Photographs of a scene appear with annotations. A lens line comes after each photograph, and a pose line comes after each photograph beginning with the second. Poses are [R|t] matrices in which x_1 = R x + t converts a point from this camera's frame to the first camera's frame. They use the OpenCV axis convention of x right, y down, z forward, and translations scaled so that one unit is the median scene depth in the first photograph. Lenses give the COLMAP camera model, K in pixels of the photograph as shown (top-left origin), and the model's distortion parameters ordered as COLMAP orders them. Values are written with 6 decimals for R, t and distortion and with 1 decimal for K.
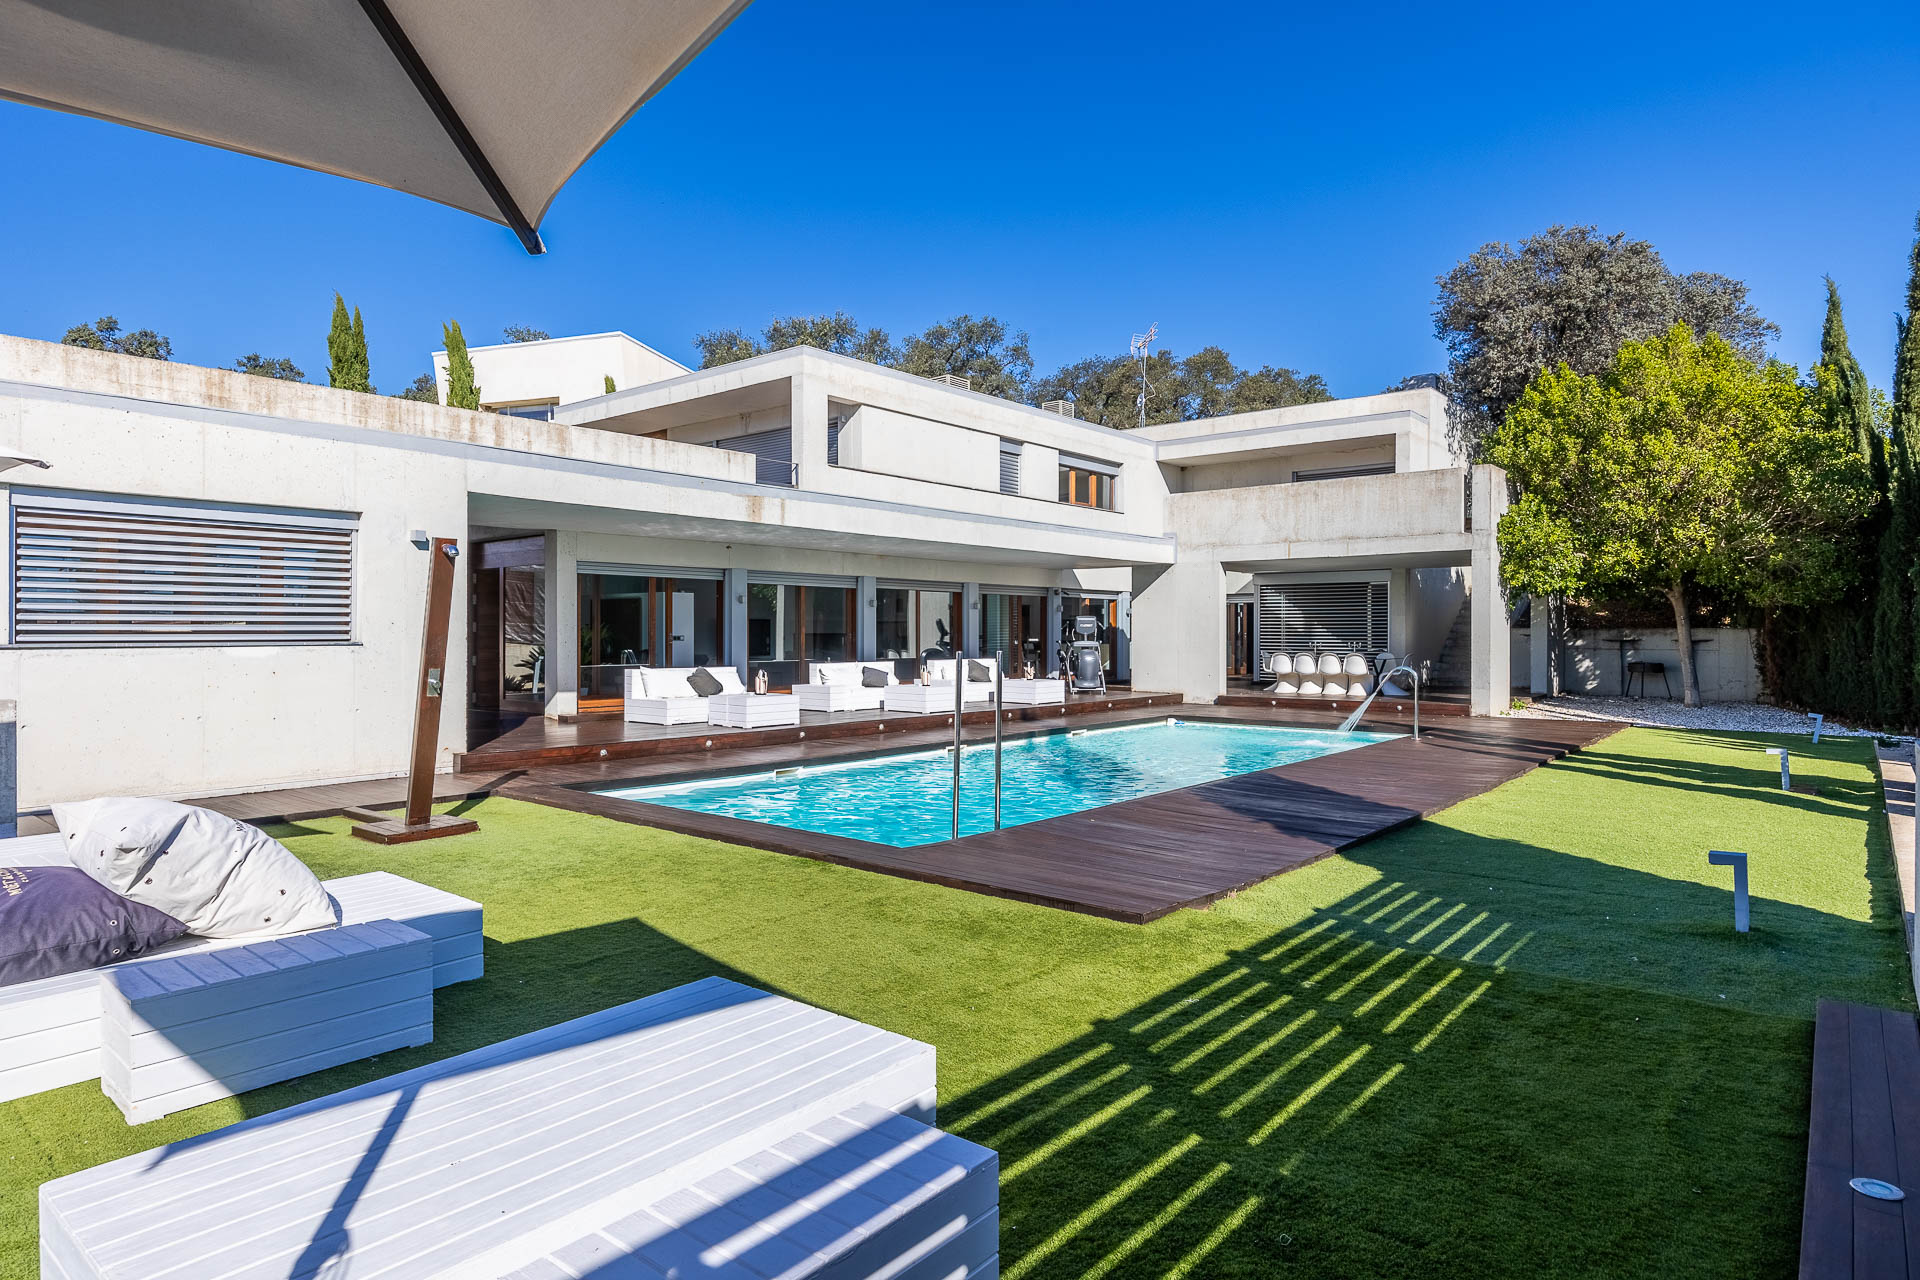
lens RADIAL K [[1099.6, 0, 970.5], [0, 1099.6, 640.4], [0, 0, 1]] dist [-0.007922, -0.000497]
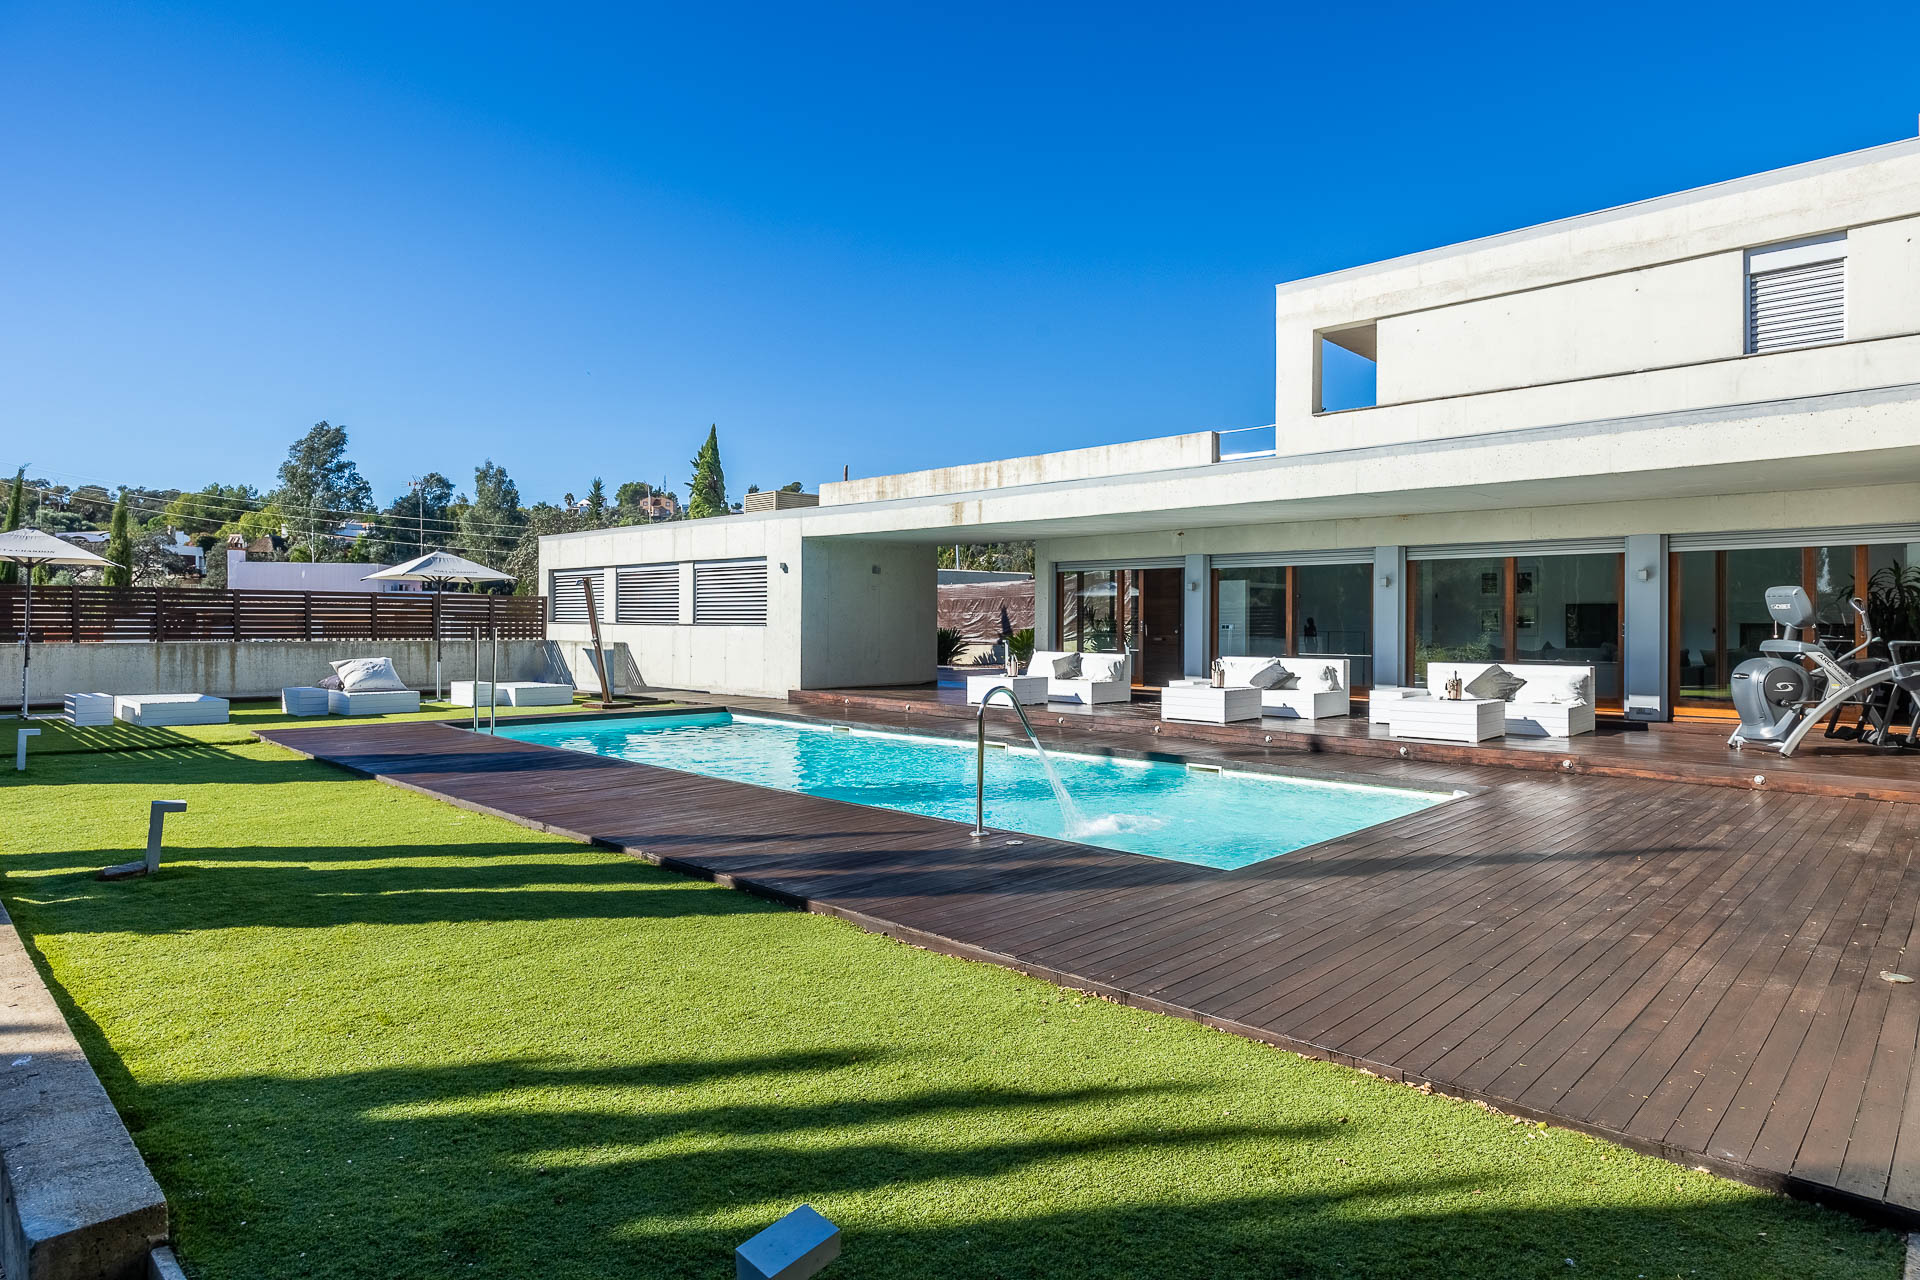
lens RADIAL K [[1099.6, 0, 970.5], [0, 1099.6, 640.4], [0, 0, 1]] dist [-0.007922, -0.000497]
pose [[-0.085309, 0.014578, -0.996248, 0.743809], [-0.011140, 0.999817, 0.015584, -0.002012], [0.996292, 0.012428, -0.085131, 0.854919]]
